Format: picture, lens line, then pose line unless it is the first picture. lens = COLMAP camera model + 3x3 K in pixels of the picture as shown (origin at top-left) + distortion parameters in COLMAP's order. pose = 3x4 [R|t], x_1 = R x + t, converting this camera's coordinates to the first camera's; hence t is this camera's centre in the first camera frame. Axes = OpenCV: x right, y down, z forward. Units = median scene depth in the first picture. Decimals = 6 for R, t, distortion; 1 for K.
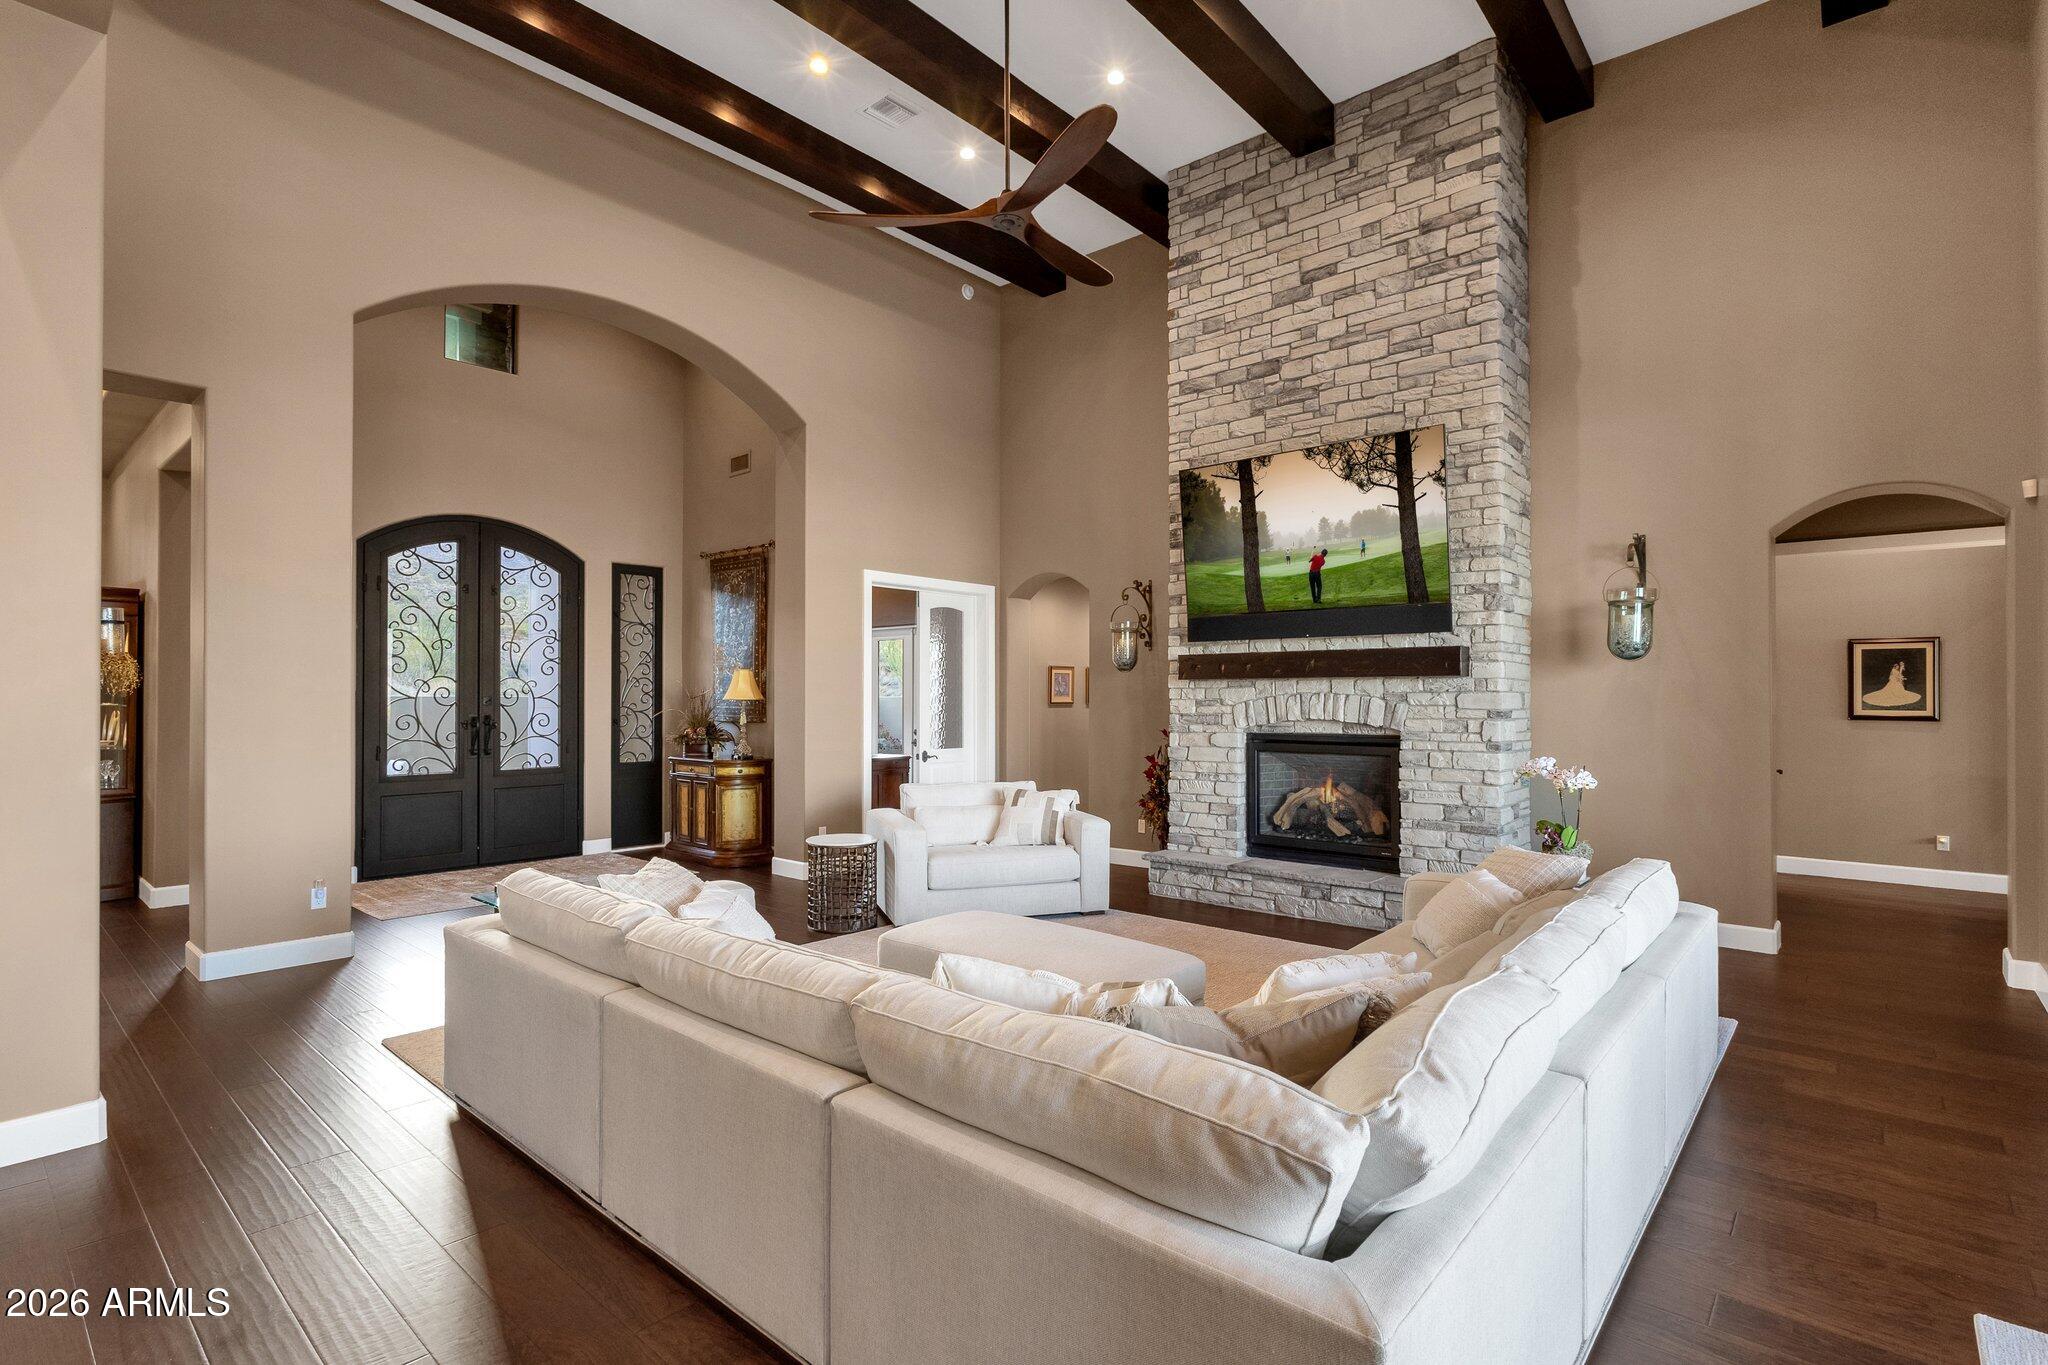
lens RADIAL K [[1003.0, 0, 1018.3], [0, 1003.0, 683.8], [0, 0, 1]] dist [-0.003620, 0.001078]
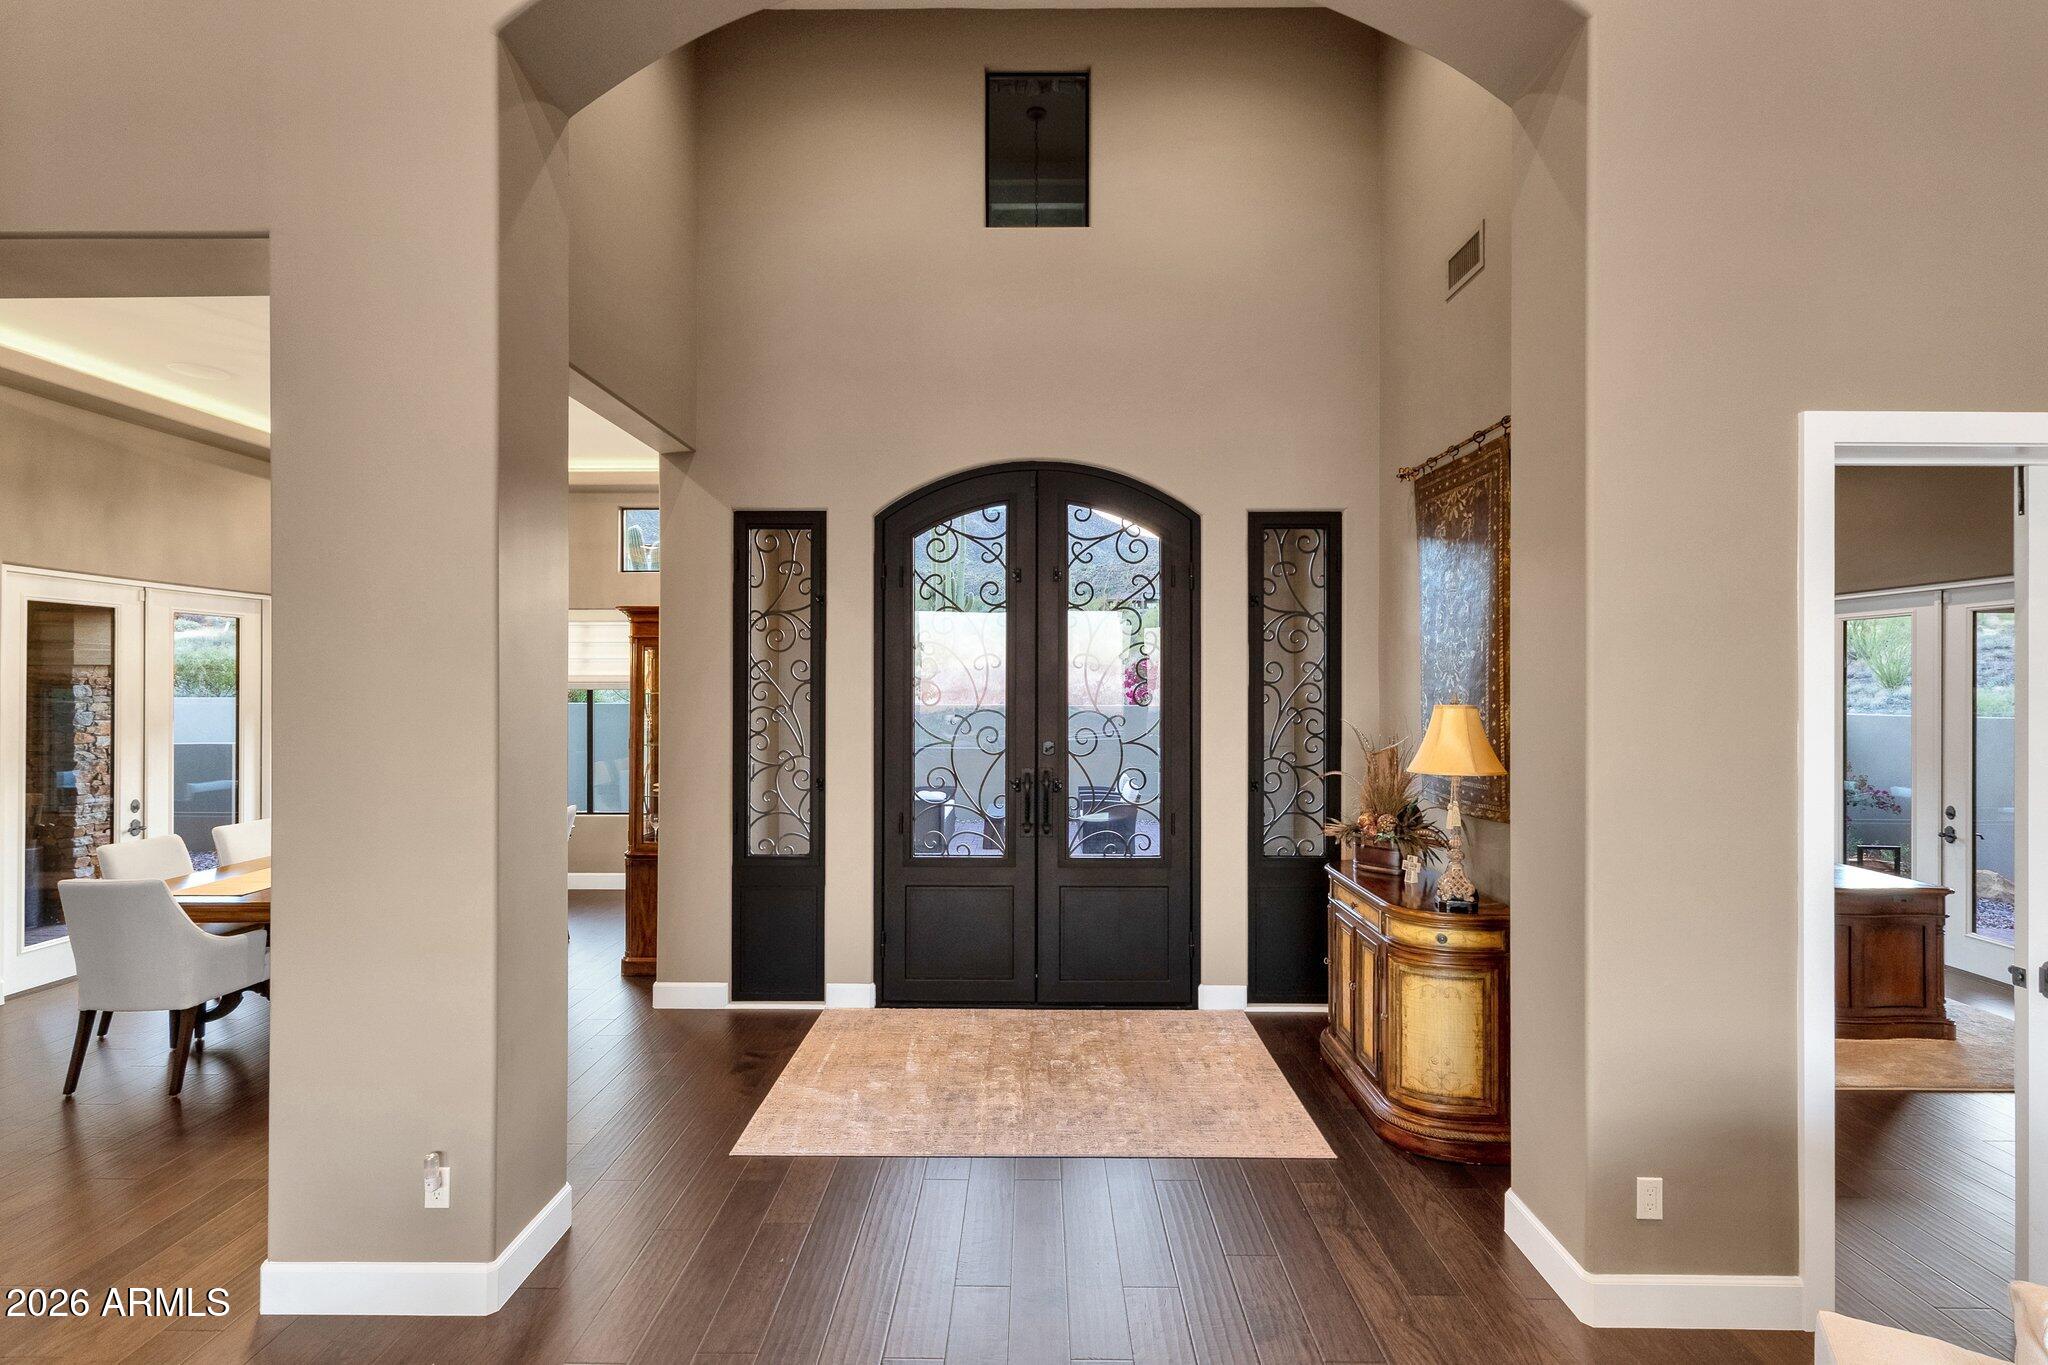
lens RADIAL K [[966.2, 0, 1011.9], [0, 966.2, 681.3], [0, 0, 1]] dist [0.001459, 0.006299]
pose [[0.666263, -0.003869, -0.745707, -0.101557], [0.008444, 0.999962, 0.002356, -0.032063], [0.745669, -0.007867, 0.666270, 0.676048]]
